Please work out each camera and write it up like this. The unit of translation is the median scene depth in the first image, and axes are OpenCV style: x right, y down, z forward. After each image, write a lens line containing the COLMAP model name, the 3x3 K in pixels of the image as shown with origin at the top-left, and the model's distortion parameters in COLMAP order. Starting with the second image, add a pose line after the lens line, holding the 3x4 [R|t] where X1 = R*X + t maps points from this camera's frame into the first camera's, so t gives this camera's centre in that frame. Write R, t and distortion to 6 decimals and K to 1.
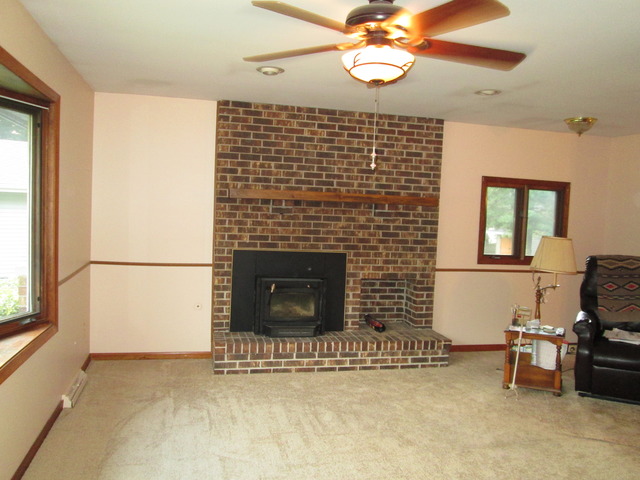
lens RADIAL K [[542.6, 0, 320.0], [0, 542.6, 239.4], [0, 0, 1]] dist [-0.030413, 0.018038]
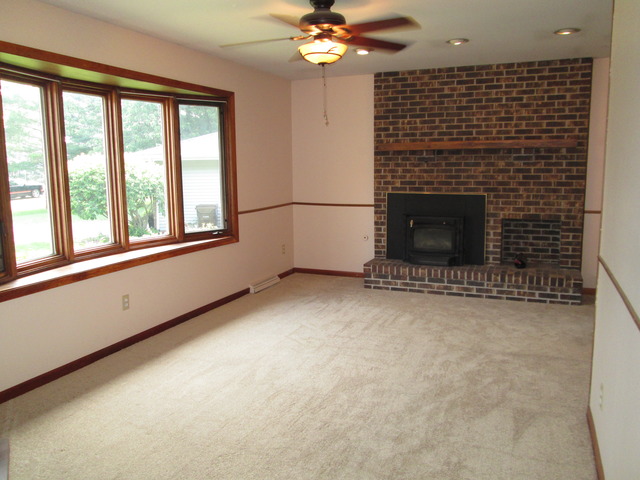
lens RADIAL K [[542.6, 0, 321.9], [0, 542.6, 240.2], [0, 0, 1]] dist [-0.030413, 0.018038]
pose [[0.805233, 0.033416, -0.592016, 0.458262], [0.008896, 0.997618, 0.068409, 0.040485], [0.592892, -0.060351, 0.803017, -0.098661]]
